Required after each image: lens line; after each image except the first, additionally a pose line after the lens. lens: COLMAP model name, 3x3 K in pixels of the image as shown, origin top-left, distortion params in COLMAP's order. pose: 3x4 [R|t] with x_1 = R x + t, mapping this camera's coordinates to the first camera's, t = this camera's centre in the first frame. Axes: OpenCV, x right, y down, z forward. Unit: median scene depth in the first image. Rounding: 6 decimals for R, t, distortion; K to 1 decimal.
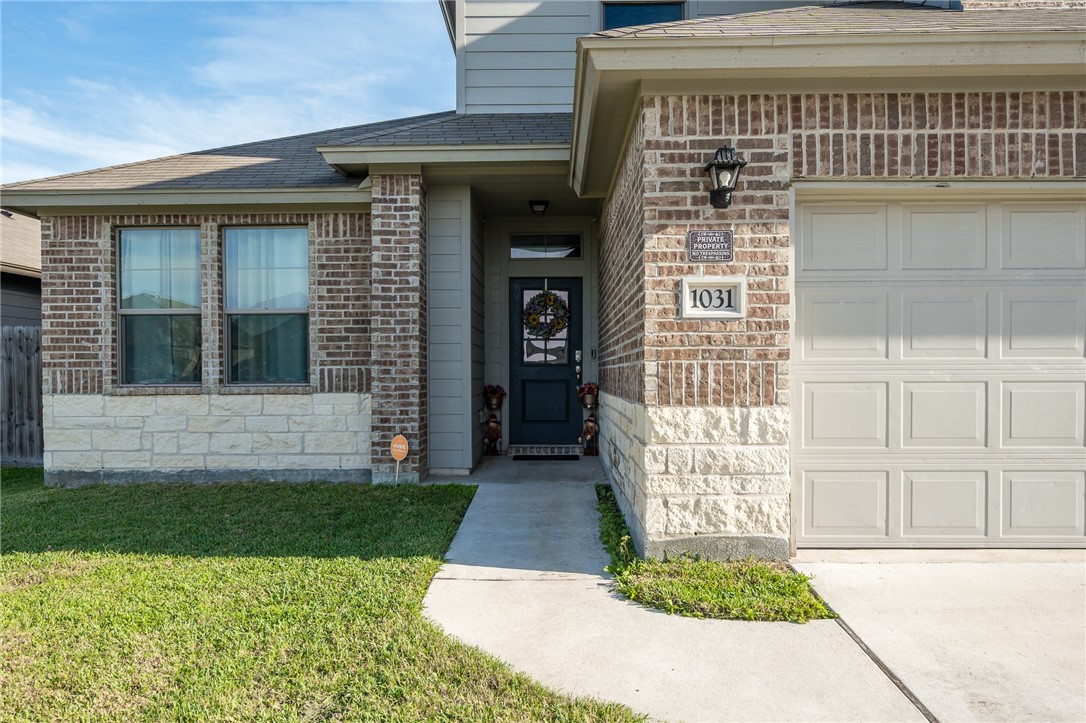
lens RADIAL K [[794.4, 0, 543.0], [0, 794.4, 361.5], [0, 0, 1]] dist [-0.000806, -0.000836]
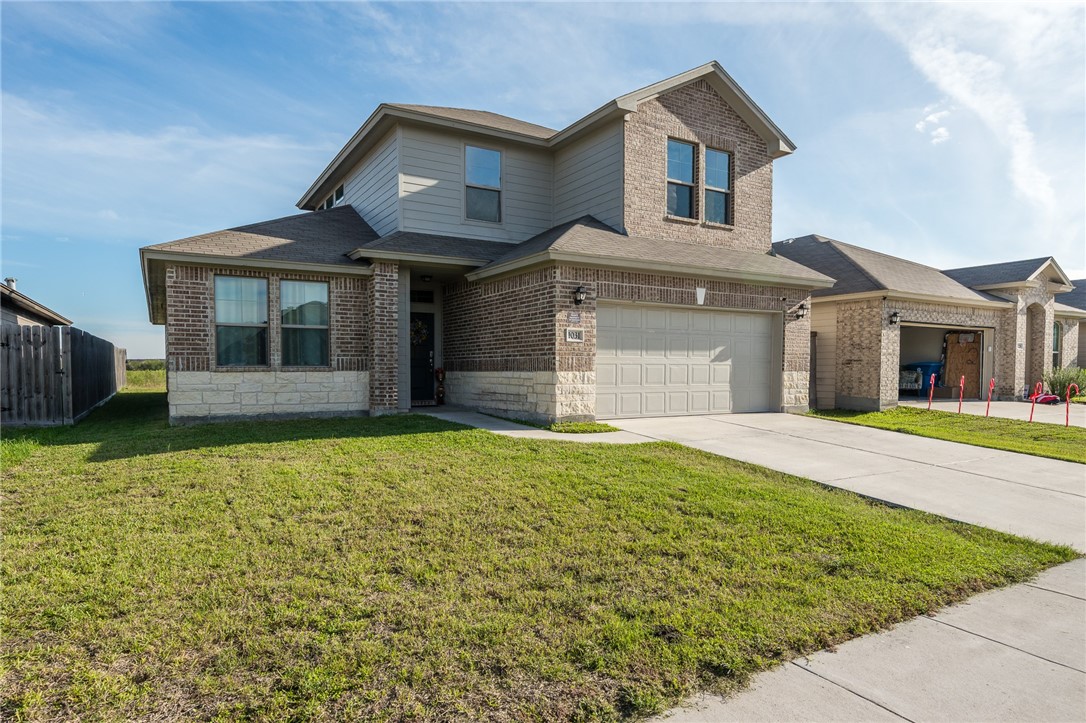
lens RADIAL K [[638.3, 0, 543.0], [0, 638.3, 361.5], [0, 0, 1]] dist [0.000459, 0.000098]
pose [[0.845851, 0.011464, 0.533297, -0.683324], [-0.010988, 0.999931, -0.004067, 0.017641], [-0.533307, -0.002419, 0.845918, -0.565818]]
